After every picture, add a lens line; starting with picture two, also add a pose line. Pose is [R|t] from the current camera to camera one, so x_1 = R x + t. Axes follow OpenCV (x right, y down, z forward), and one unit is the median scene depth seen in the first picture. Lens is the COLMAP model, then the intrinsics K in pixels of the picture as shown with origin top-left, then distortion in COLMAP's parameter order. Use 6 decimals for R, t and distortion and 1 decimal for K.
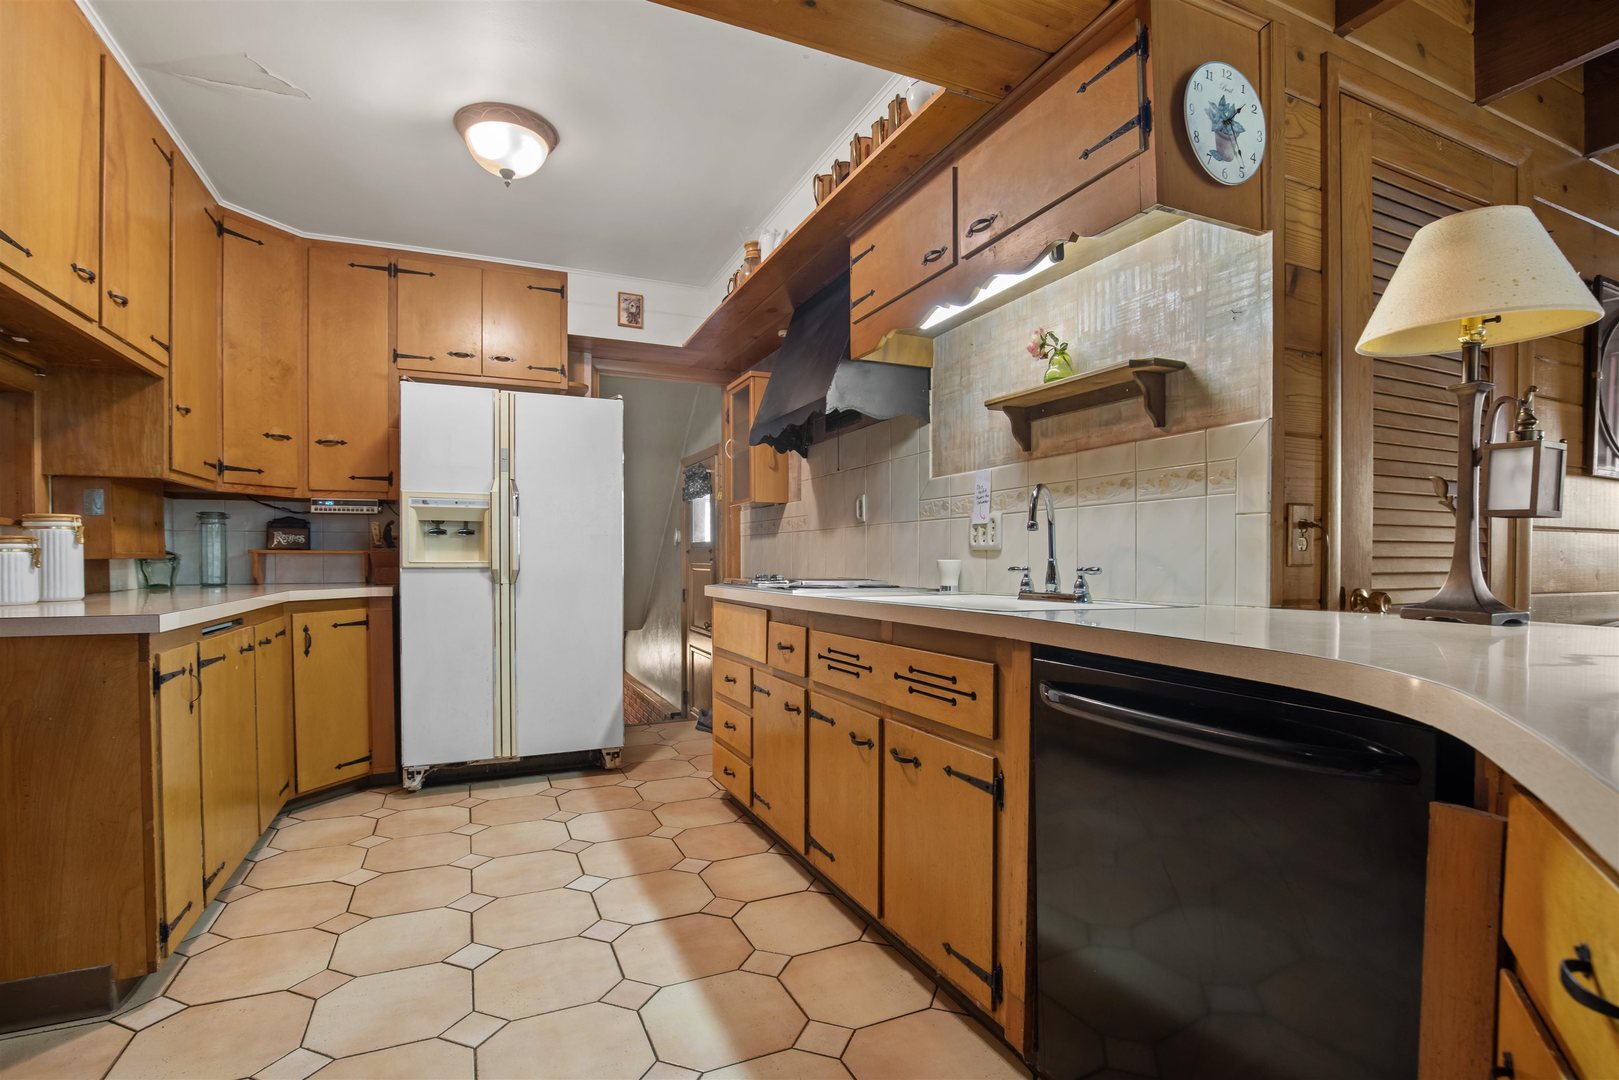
lens RADIAL K [[749.7, 0, 806.7], [0, 749.7, 553.8], [0, 0, 1]] dist [-0.029051, 0.001100]
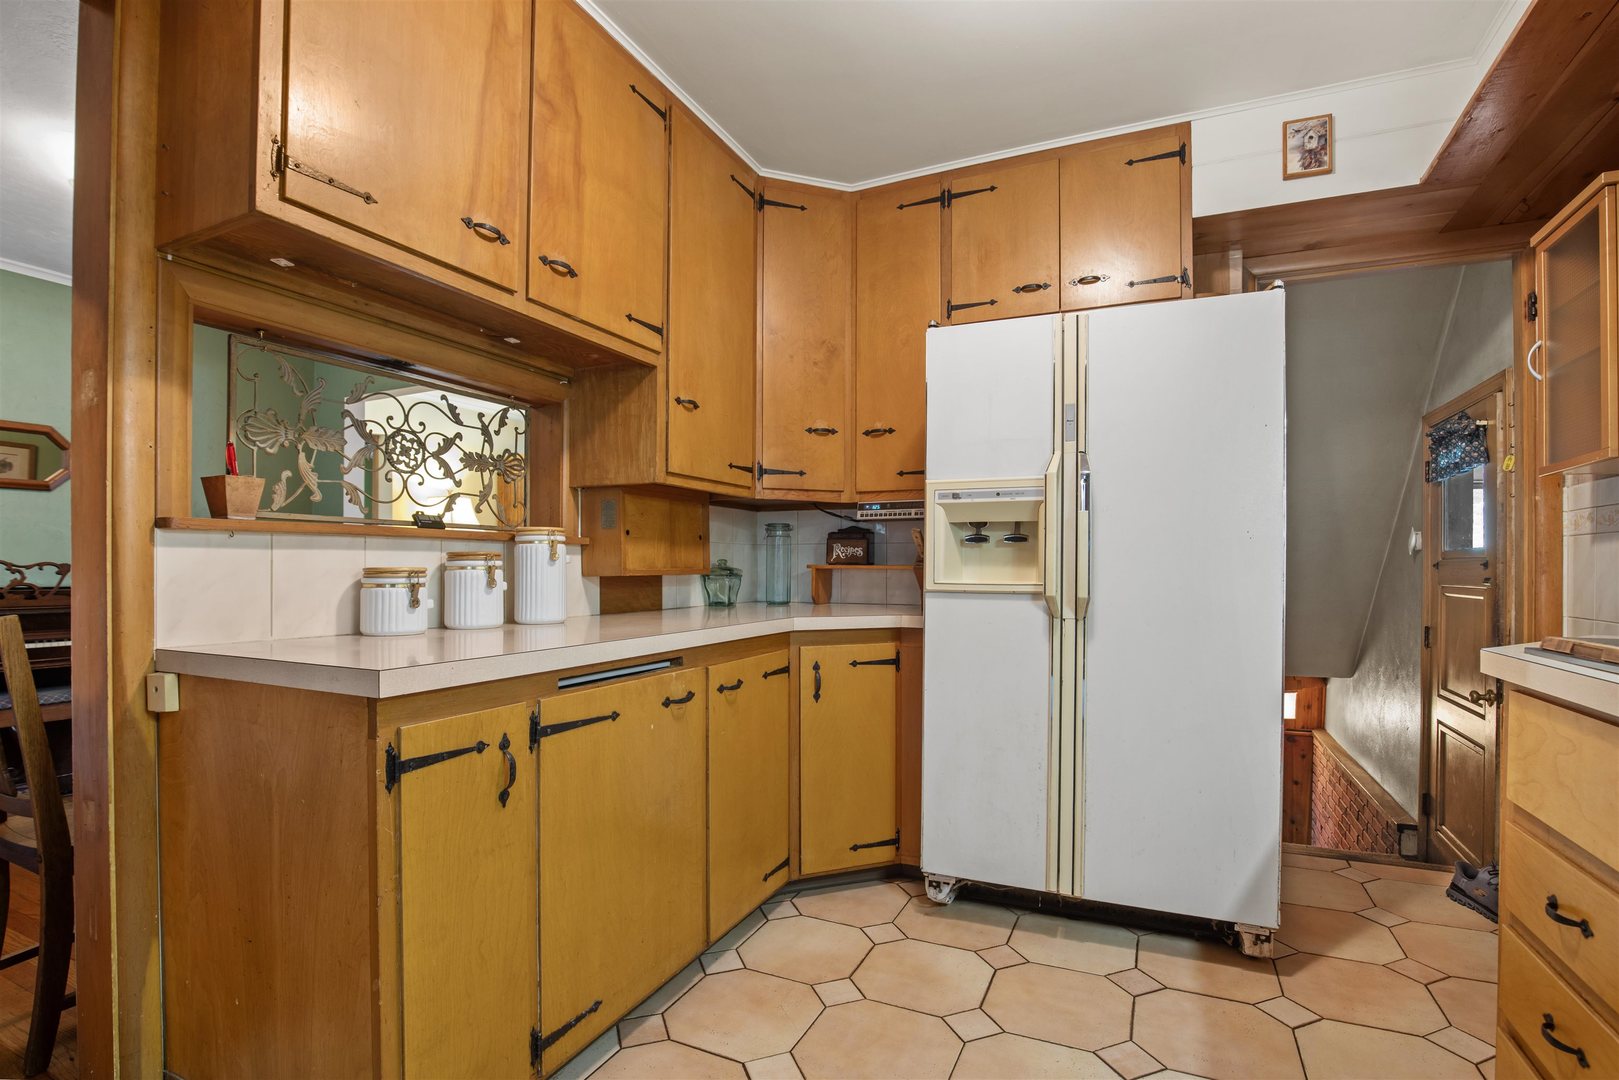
lens RADIAL K [[749.7, 0, 822.8], [0, 749.7, 572.0], [0, 0, 1]] dist [-0.029051, 0.001100]
pose [[0.656401, 0.008272, -0.754366, -0.066636], [-0.001124, 0.999949, 0.009988, -0.005712], [0.754411, -0.005708, 0.656378, 0.436842]]
